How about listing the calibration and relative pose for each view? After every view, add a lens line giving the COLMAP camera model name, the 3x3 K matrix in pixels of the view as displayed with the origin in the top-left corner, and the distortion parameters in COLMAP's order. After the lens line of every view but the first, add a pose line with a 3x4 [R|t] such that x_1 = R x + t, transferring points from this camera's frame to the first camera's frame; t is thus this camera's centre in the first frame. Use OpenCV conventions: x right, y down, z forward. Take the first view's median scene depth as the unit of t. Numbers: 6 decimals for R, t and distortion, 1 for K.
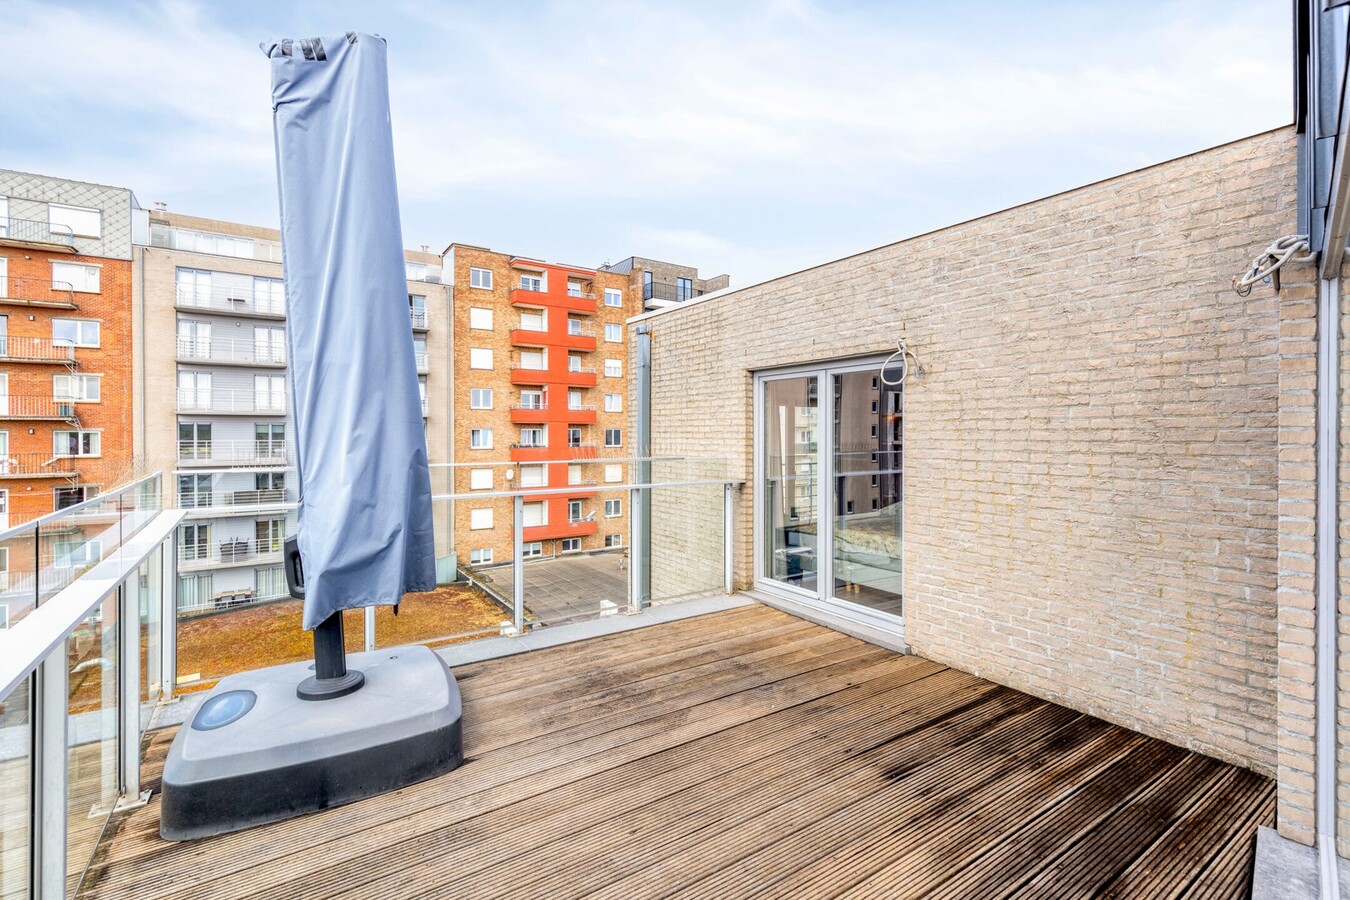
lens RADIAL K [[615.5, 0, 682.1], [0, 615.5, 433.6], [0, 0, 1]] dist [0.010232, 0.000001]
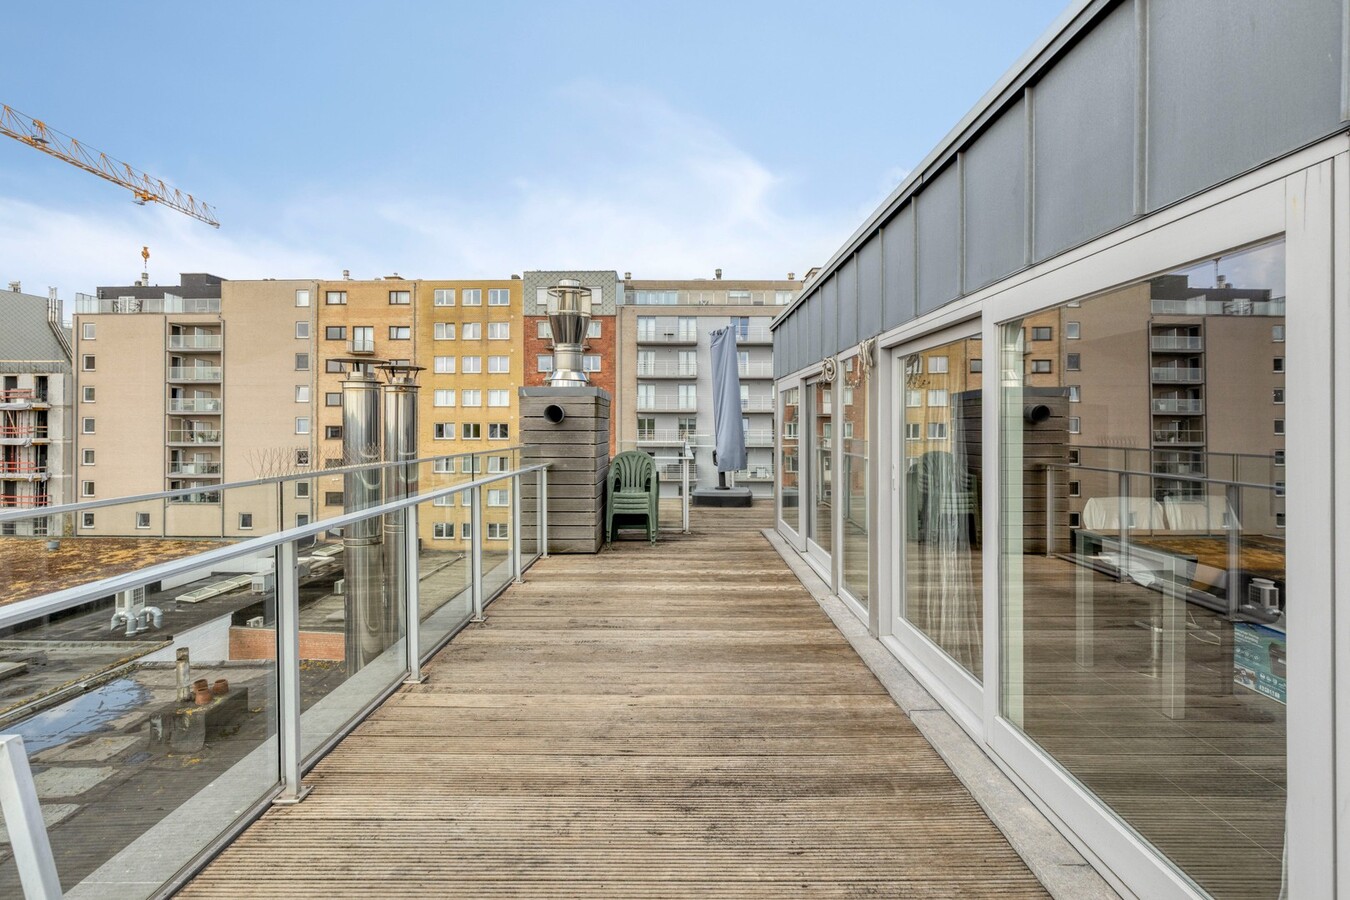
lens RADIAL K [[615.9, 0, 679.1], [0, 615.9, 423.6], [0, 0, 1]] dist [0.008355, -0.000702]
pose [[0.830640, 0.001787, -0.556807, 0.121442], [-0.004917, 0.999979, -0.004126, 0.002425], [0.556788, 0.006165, 0.830632, -0.211184]]
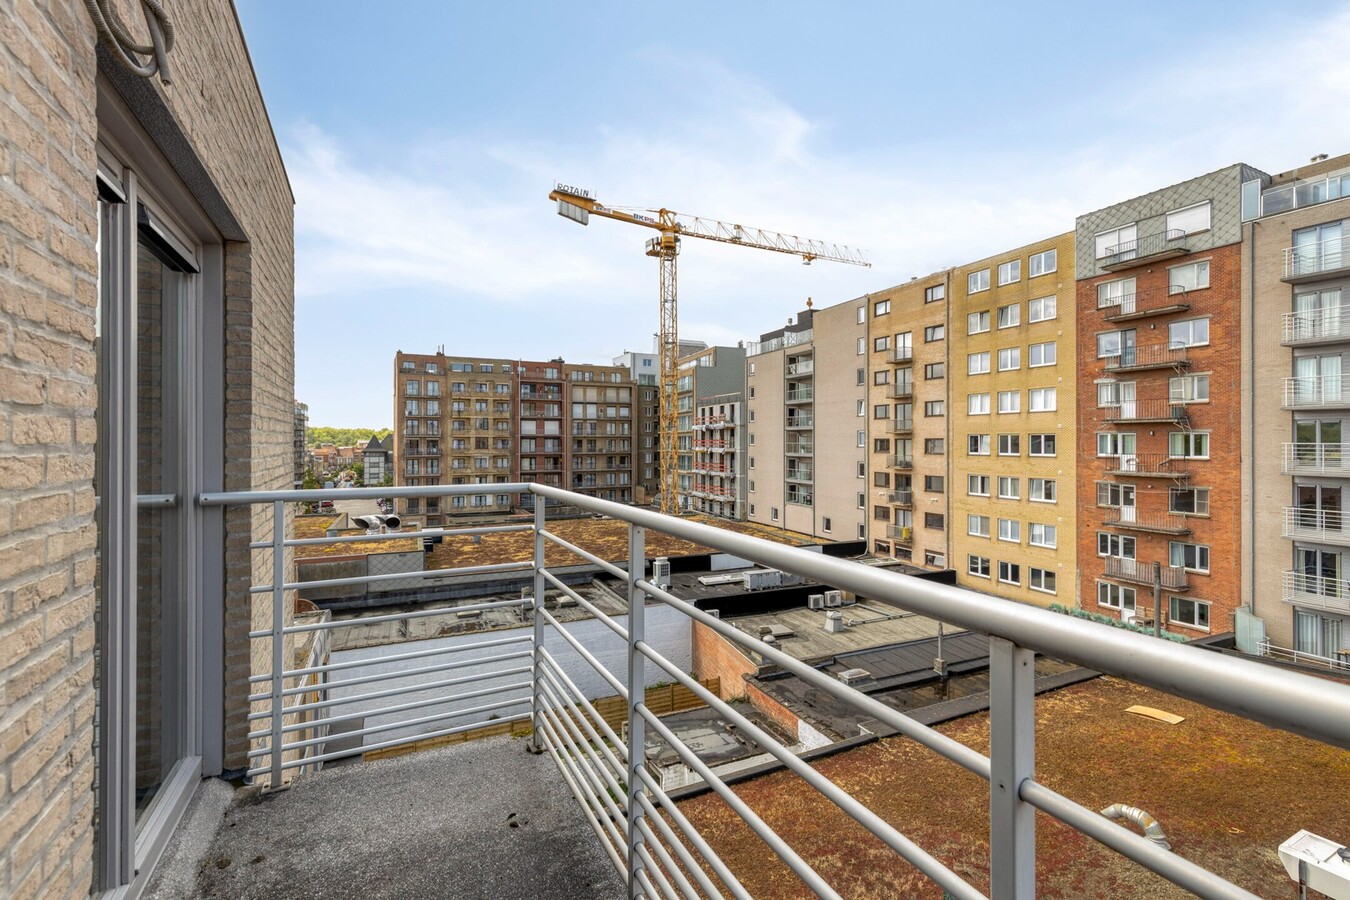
lens RADIAL K [[607.5, 0, 681.7], [0, 607.5, 440.9], [0, 0, 1]] dist [0.007452, -0.000394]
pose [[-0.122675, 0.003397, -0.992441, 0.089367], [-0.001410, 0.999993, 0.003597, 0.006883], [0.992446, 0.001841, -0.122669, 0.306904]]
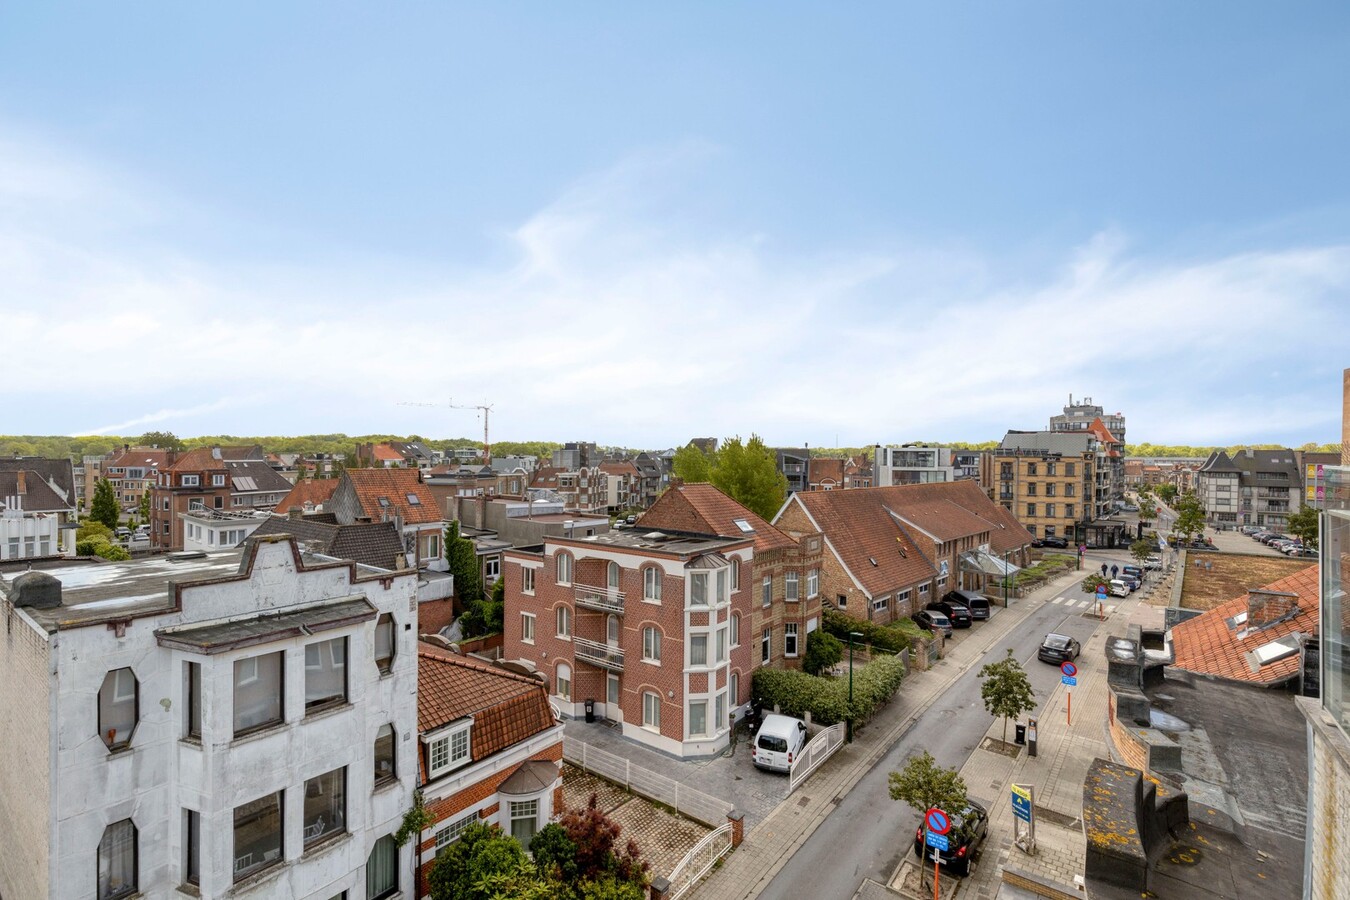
lens RADIAL K [[610.8, 0, 679.7], [0, 610.8, 458.1], [0, 0, 1]] dist [0.009417, -0.000222]
pose [[-0.935455, -0.003895, -0.353425, 0.254596], [-0.008834, 0.999885, 0.012362, 0.007606], [0.353336, 0.014686, -0.935381, -0.262221]]
